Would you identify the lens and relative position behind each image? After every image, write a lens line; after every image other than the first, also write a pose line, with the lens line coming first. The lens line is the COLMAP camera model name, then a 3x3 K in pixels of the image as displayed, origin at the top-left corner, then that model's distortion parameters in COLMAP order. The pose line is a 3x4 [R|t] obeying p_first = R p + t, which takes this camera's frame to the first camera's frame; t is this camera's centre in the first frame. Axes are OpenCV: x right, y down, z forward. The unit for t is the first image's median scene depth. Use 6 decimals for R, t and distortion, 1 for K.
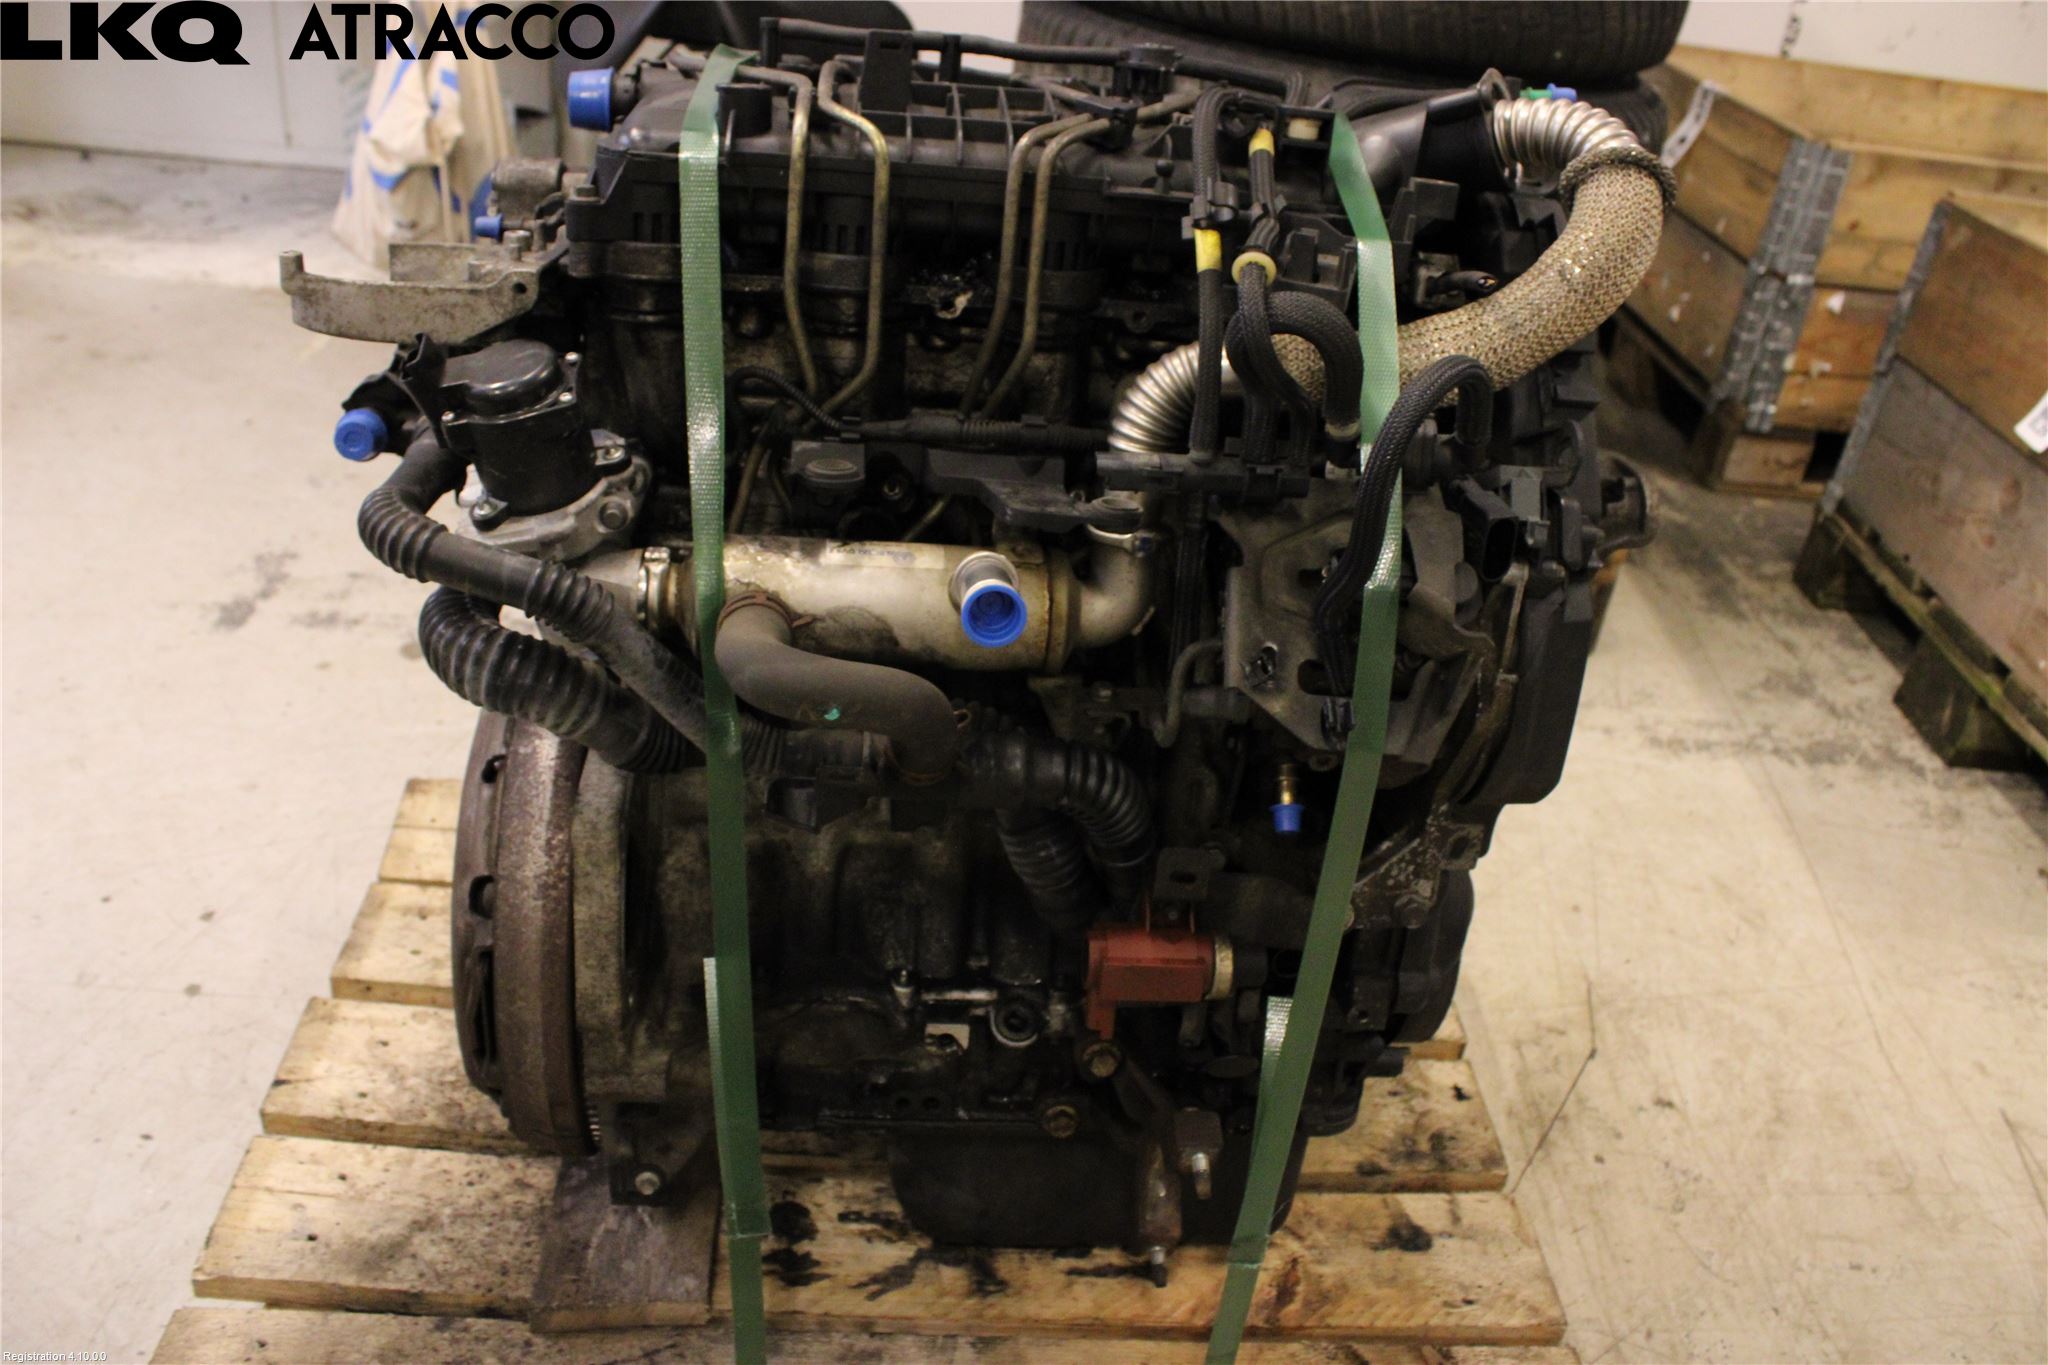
lens RADIAL K [[1688.5, 0, 1035.9], [0, 1688.5, 686.6], [0, 0, 1]] dist [-0.158590, 0.131487]
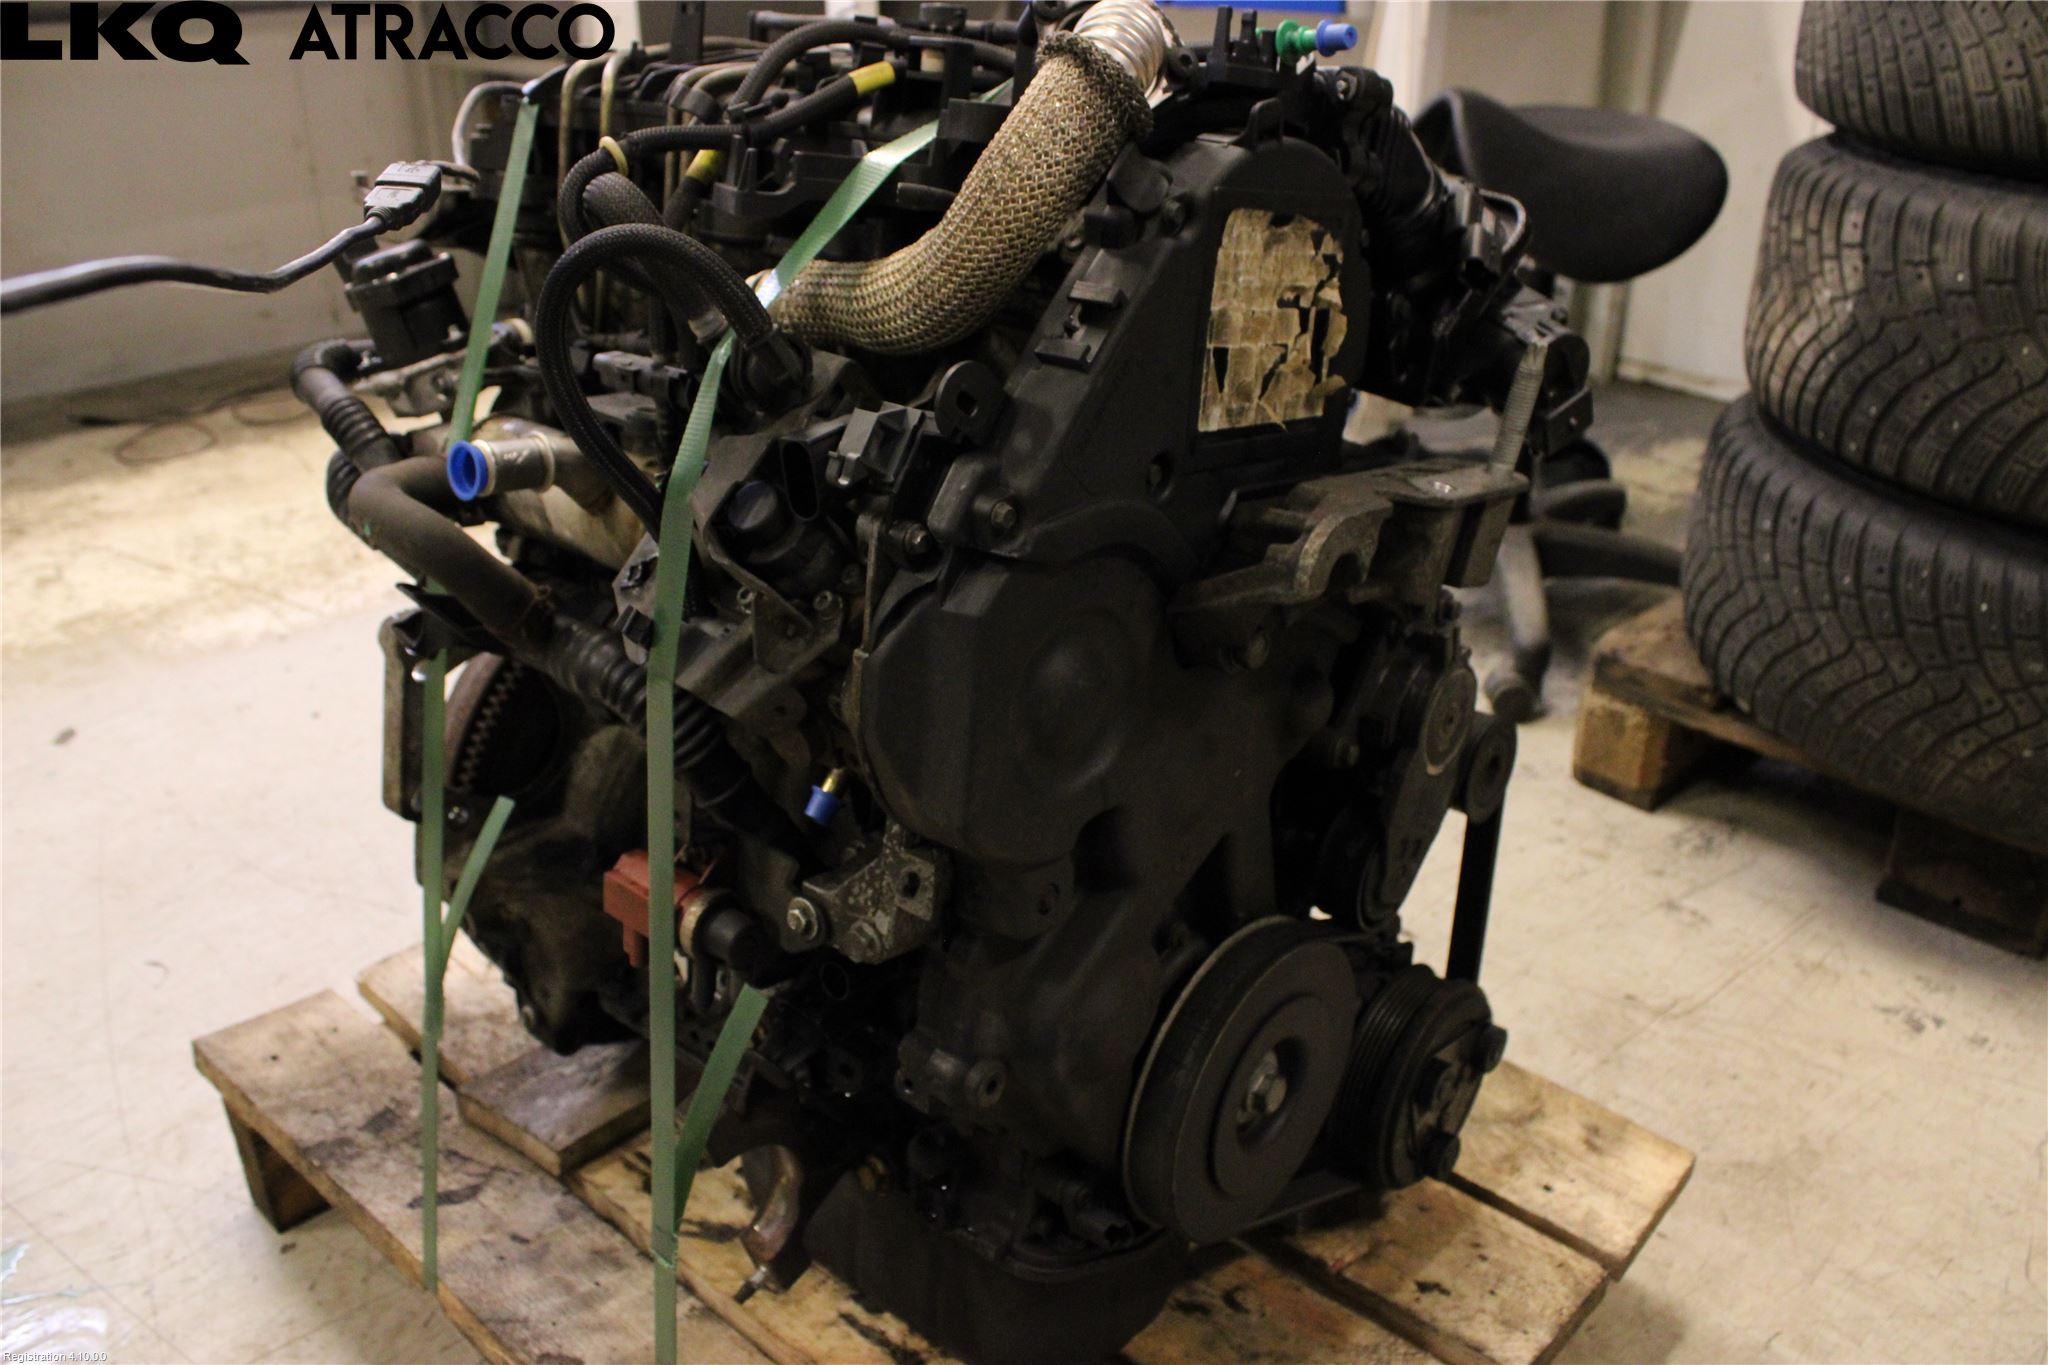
lens RADIAL K [[1688.5, 0, 1020.9], [0, 1688.5, 683.9], [0, 0, 1]] dist [-0.158590, 0.131487]
pose [[0.690083, 0.209688, -0.692688, 0.666908], [-0.304511, 0.952390, -0.015062, -0.002659], [0.656551, 0.221324, 0.721080, 0.318345]]
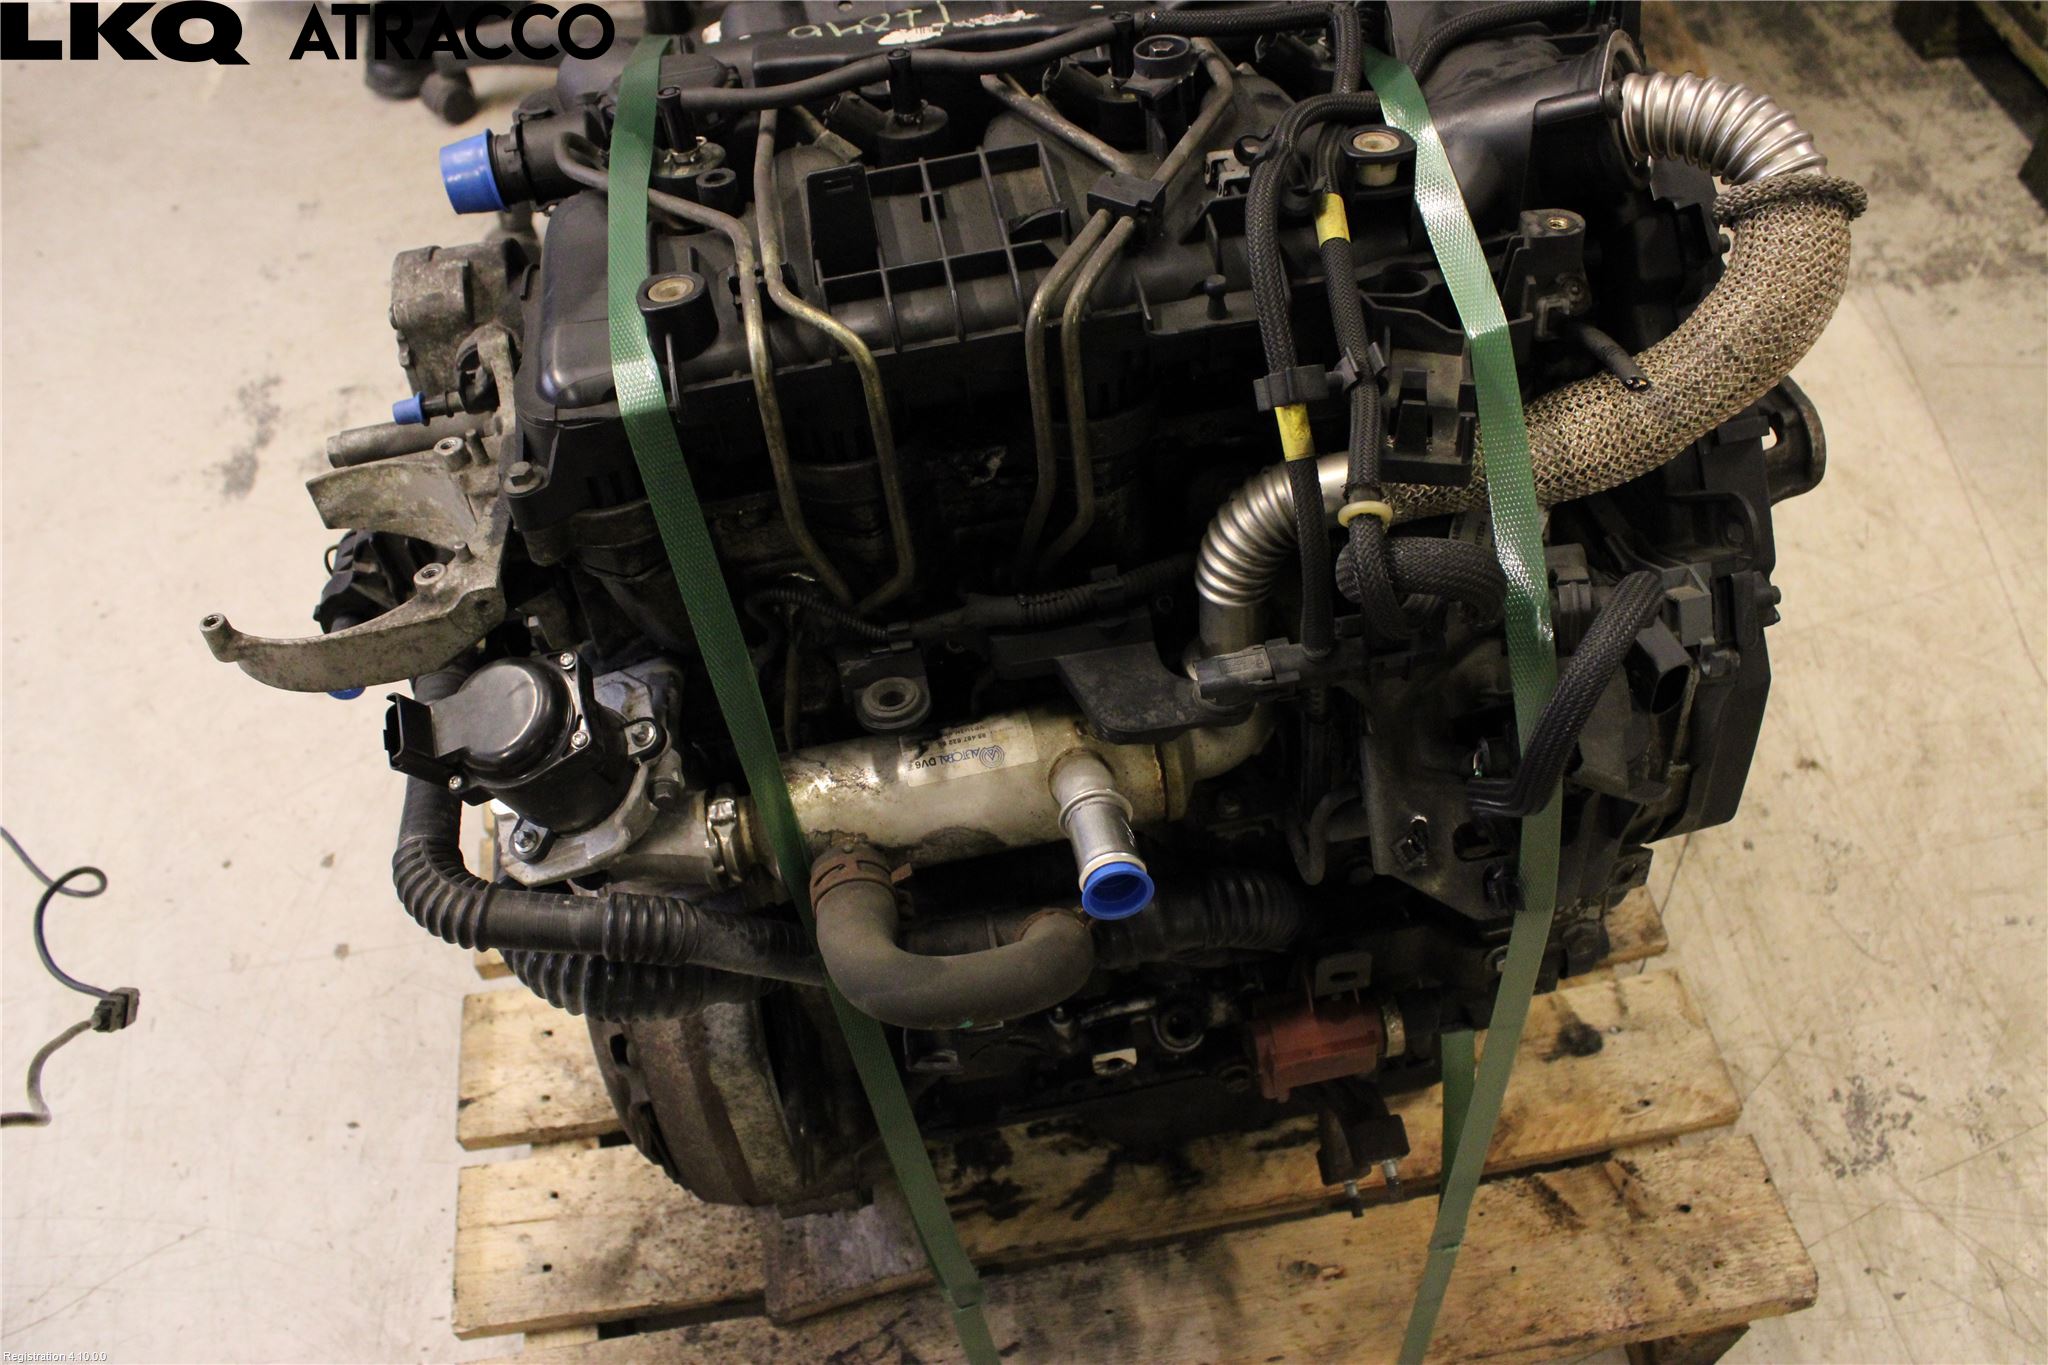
lens RADIAL K [[1688.5, 0, 1039.2], [0, 1688.5, 693.3], [0, 0, 1]] dist [-0.158590, 0.131487]
pose [[0.980754, -0.182094, -0.070452, 0.011022], [0.195248, 0.915068, 0.352885, -0.303149], [0.000210, -0.359849, 0.933010, 0.134103]]
